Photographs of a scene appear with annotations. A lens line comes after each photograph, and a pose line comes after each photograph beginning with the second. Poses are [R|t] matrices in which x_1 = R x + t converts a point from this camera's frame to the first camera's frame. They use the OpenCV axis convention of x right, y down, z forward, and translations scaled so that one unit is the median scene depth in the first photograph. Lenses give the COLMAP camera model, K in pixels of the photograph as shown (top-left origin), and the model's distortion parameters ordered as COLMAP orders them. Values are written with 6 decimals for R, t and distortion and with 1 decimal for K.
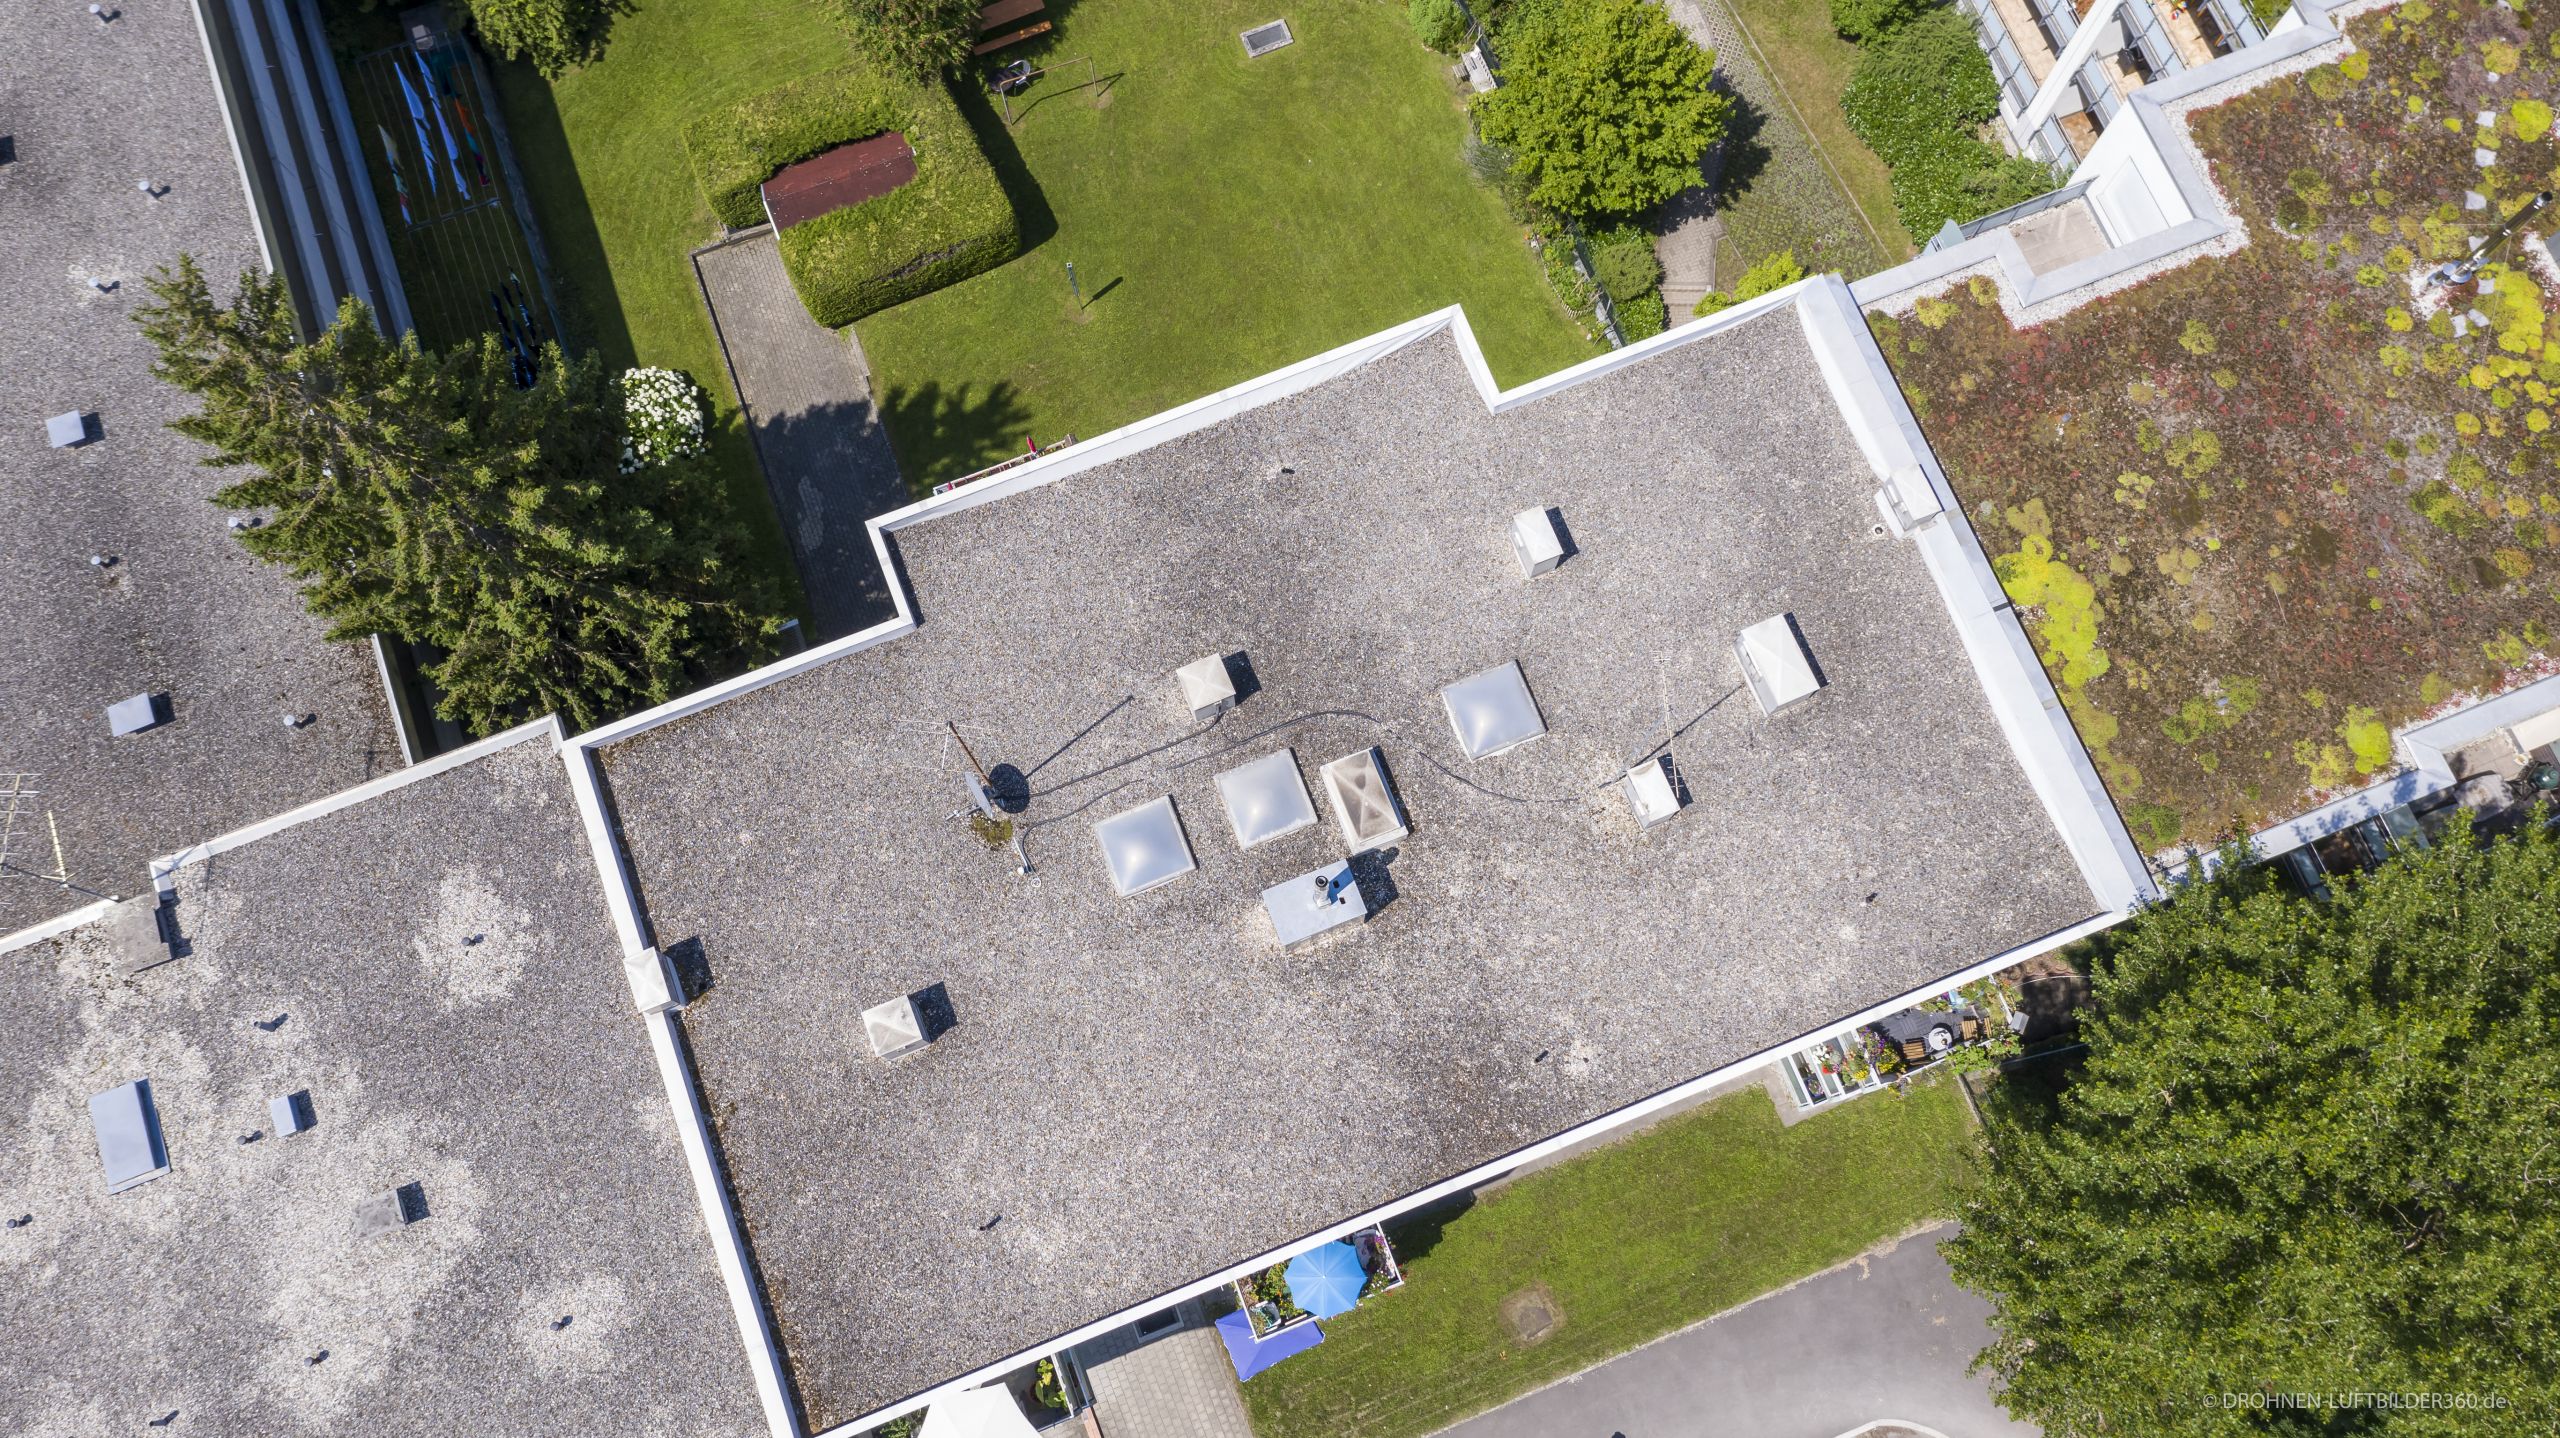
lens RADIAL K [[1930.9, 0, 1271.9], [0, 1930.9, 744.4], [0, 0, 1]] dist [0.003507, 0.000507]
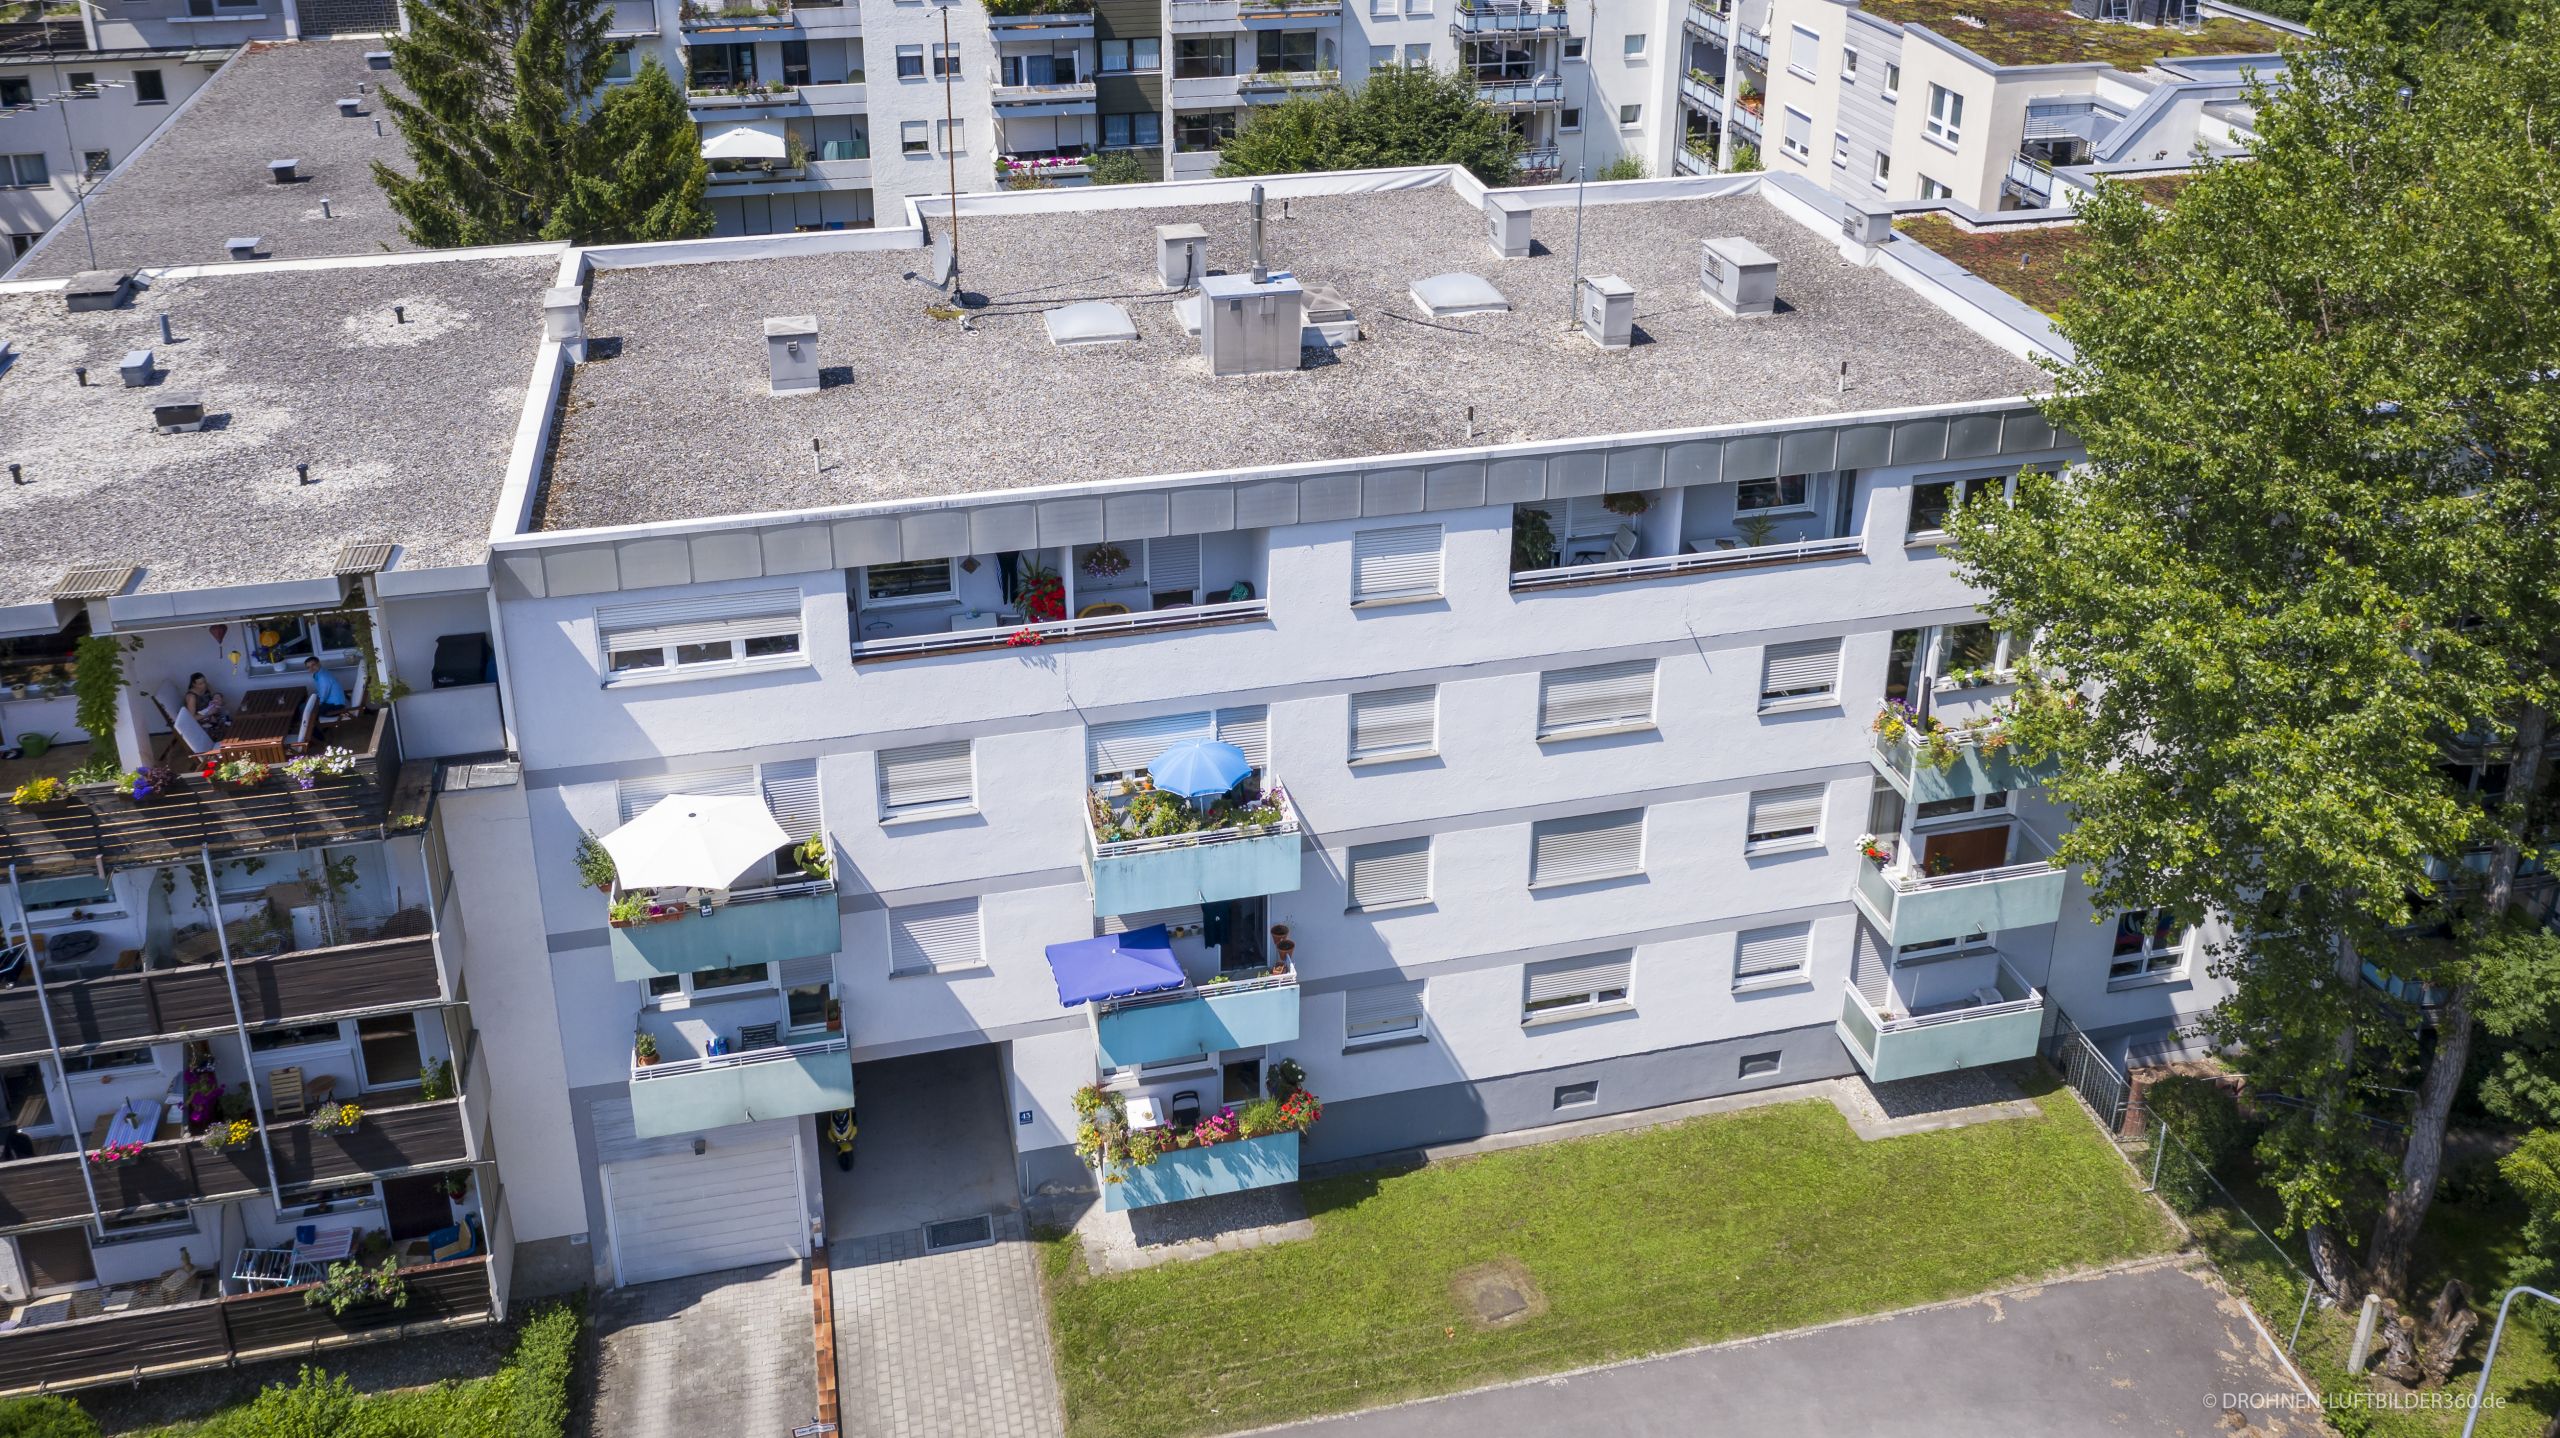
lens RADIAL K [[2121.5, 0, 1303.9], [0, 2121.5, 476.6], [0, 0, 1]] dist [0.013349, -0.005621]
pose [[0.990884, 0.073428, -0.112951, 0.130781], [-0.134399, 0.596669, -0.791153, 0.726988], [0.009301, 0.799121, 0.601098, 0.320348]]
